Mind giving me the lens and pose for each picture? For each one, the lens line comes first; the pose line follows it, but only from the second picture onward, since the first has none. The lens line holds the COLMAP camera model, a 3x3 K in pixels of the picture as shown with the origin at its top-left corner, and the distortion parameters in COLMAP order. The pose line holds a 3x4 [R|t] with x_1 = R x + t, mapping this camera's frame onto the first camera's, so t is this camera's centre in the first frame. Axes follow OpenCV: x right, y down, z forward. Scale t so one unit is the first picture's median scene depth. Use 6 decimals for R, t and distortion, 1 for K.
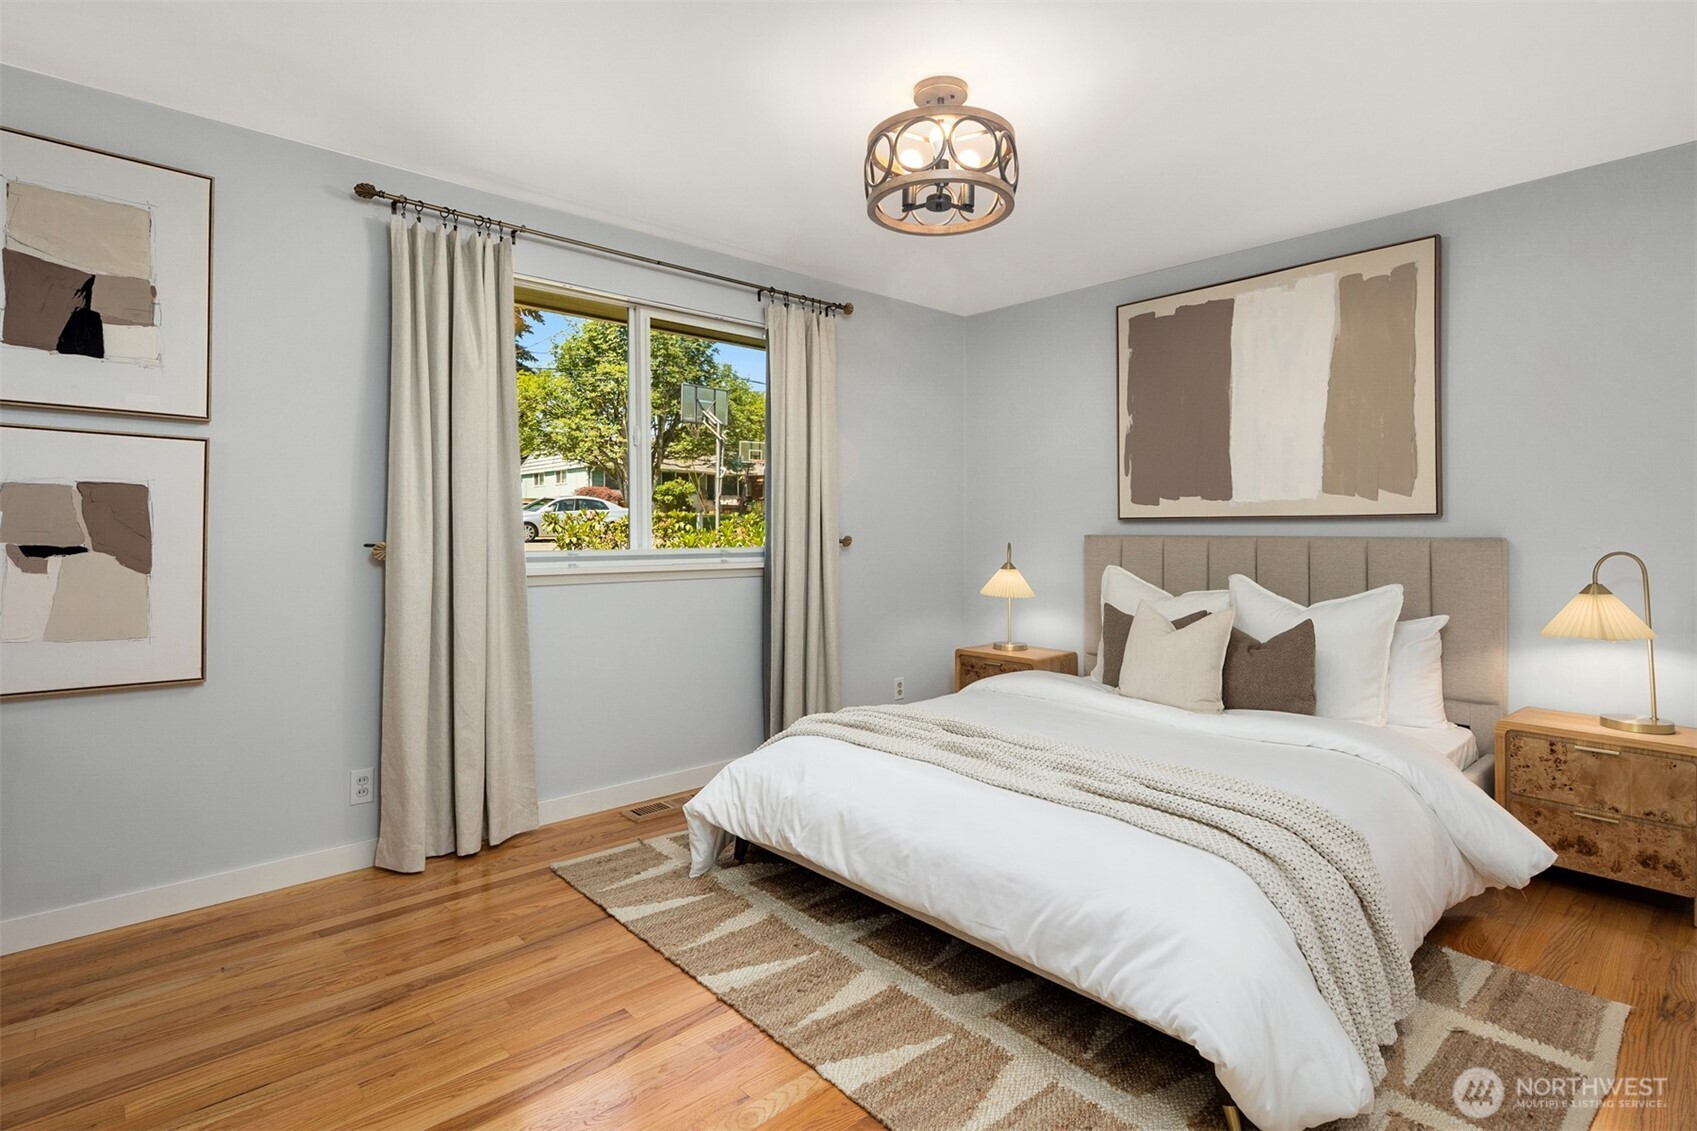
lens RADIAL K [[828.4, 0, 846.0], [0, 828.4, 556.4], [0, 0, 1]] dist [0.005609, -0.003981]
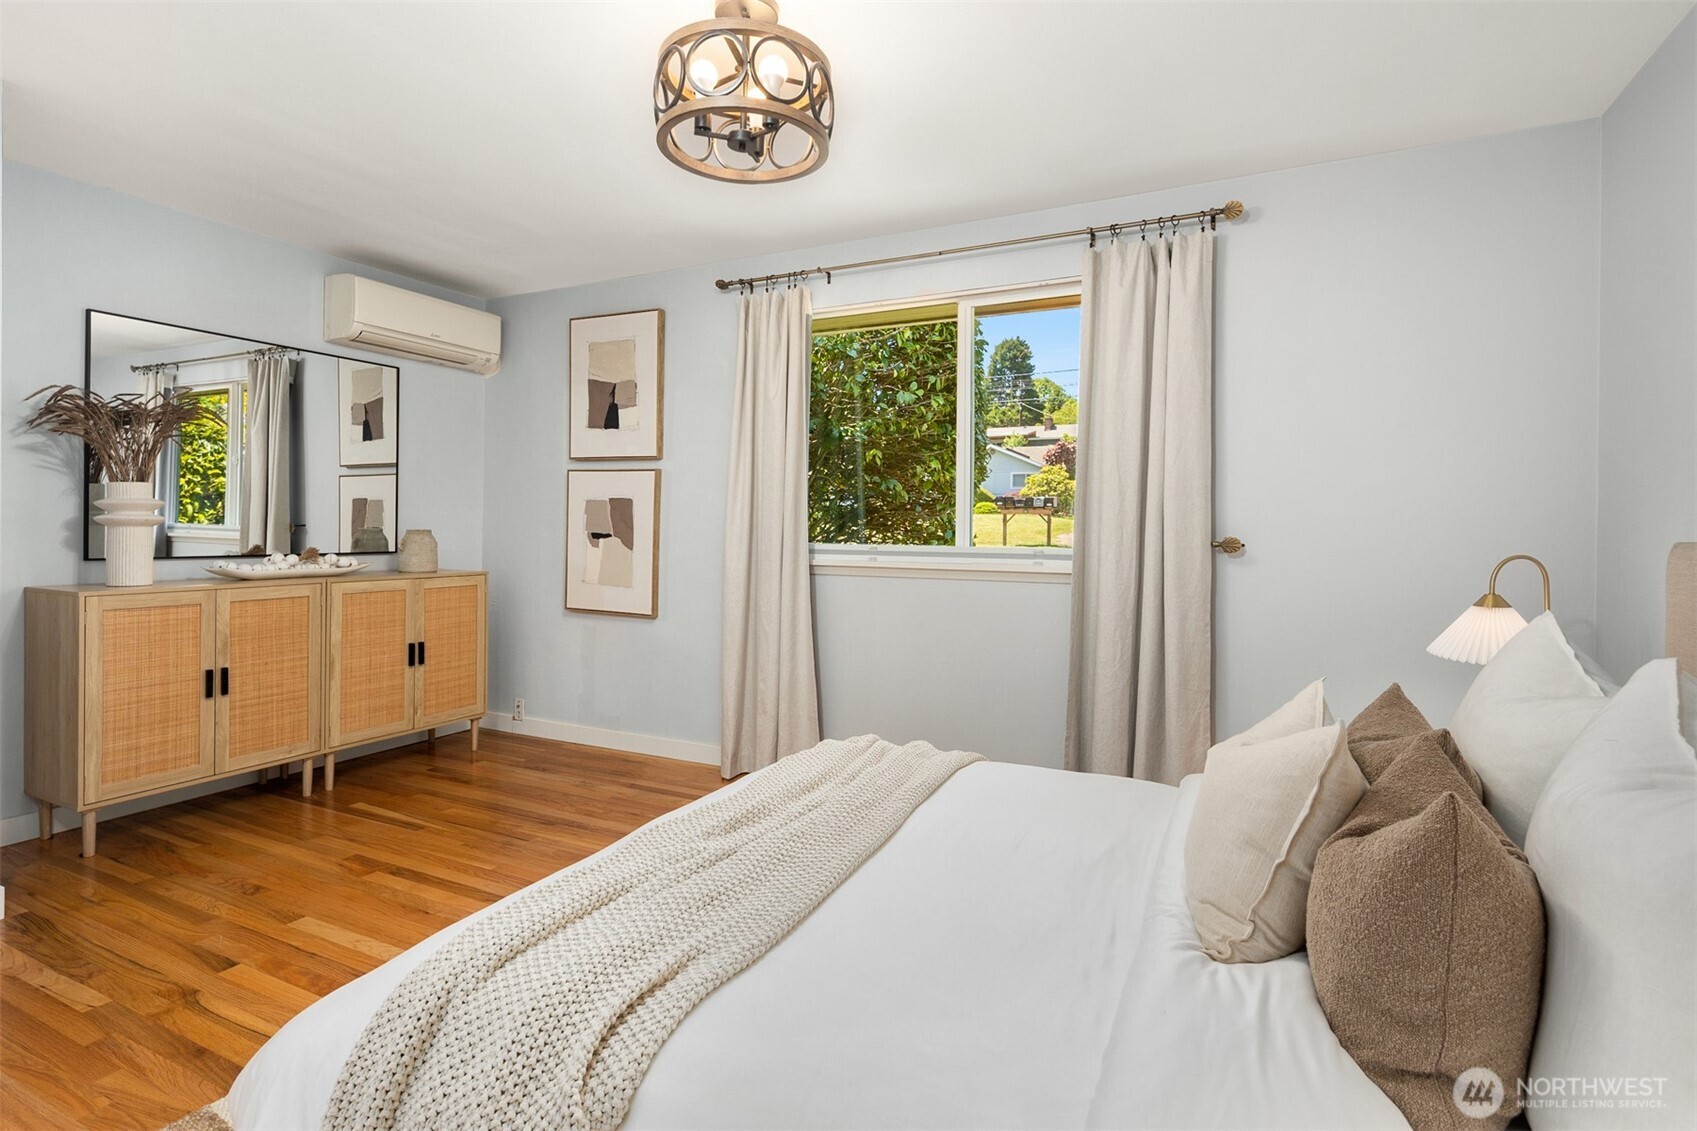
lens RADIAL K [[828.4, 0, 849.0], [0, 828.4, 552.7], [0, 0, 1]] dist [0.005609, -0.003981]
pose [[0.370360, 0.026330, -0.928515, 0.936231], [-0.039636, 0.999136, 0.012523, -0.013422], [0.928042, 0.032165, 0.371083, 0.789190]]
